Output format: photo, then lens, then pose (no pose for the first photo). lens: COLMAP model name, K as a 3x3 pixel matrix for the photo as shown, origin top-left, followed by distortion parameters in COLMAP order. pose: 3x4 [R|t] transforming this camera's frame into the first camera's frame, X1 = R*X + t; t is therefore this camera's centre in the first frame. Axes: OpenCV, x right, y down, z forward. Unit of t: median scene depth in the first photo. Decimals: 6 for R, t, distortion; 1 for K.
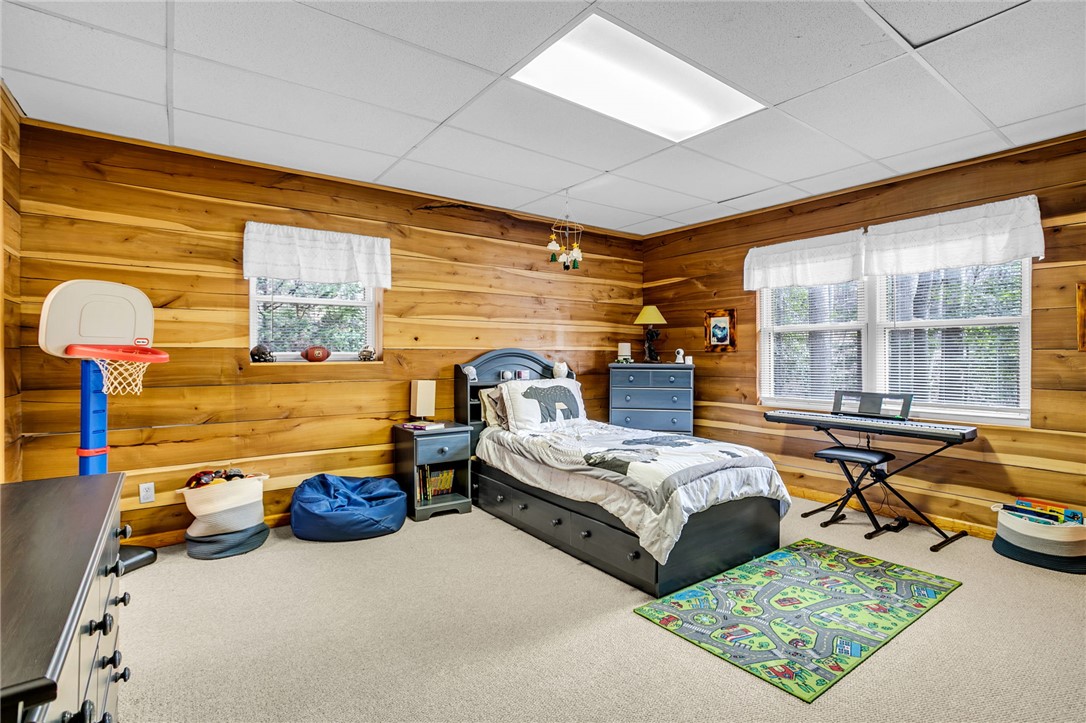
lens RADIAL K [[524.6, 0, 545.5], [0, 524.6, 357.6], [0, 0, 1]] dist [-0.071778, 0.036295]
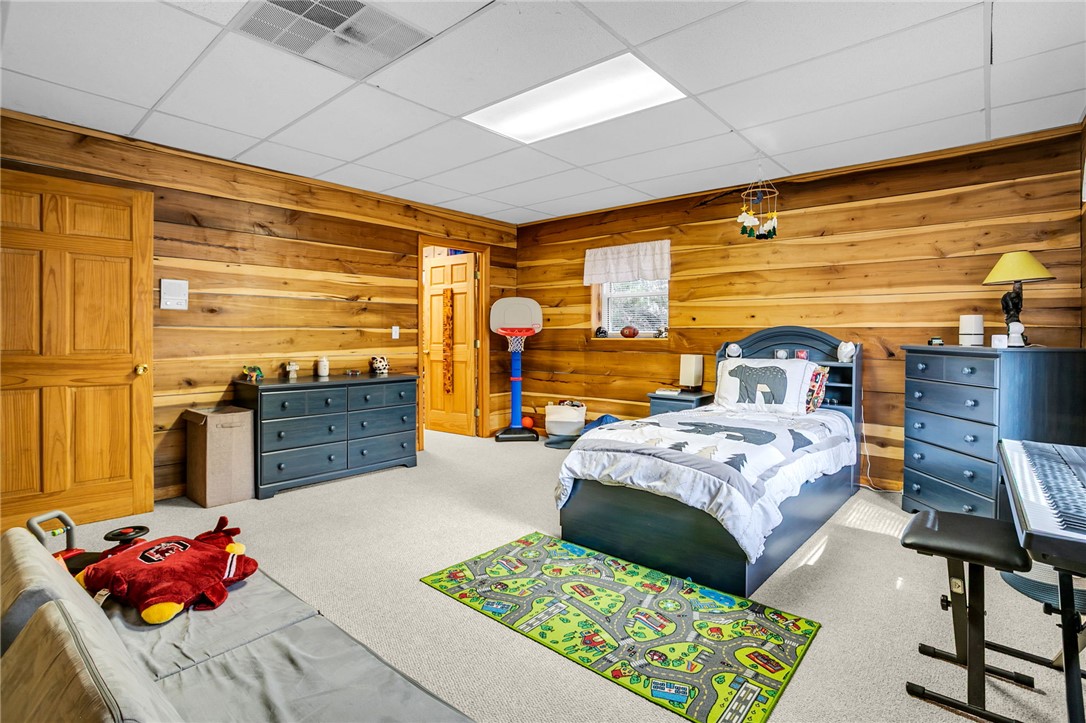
lens RADIAL K [[526.2, 0, 542.6], [0, 526.2, 332.2], [0, 0, 1]] dist [-0.041986, 0.000923]
pose [[0.223608, -0.003372, -0.974673, 1.165070], [-0.007817, 0.999956, -0.005253, 0.002658], [0.974648, 0.008794, 0.223572, 0.586957]]
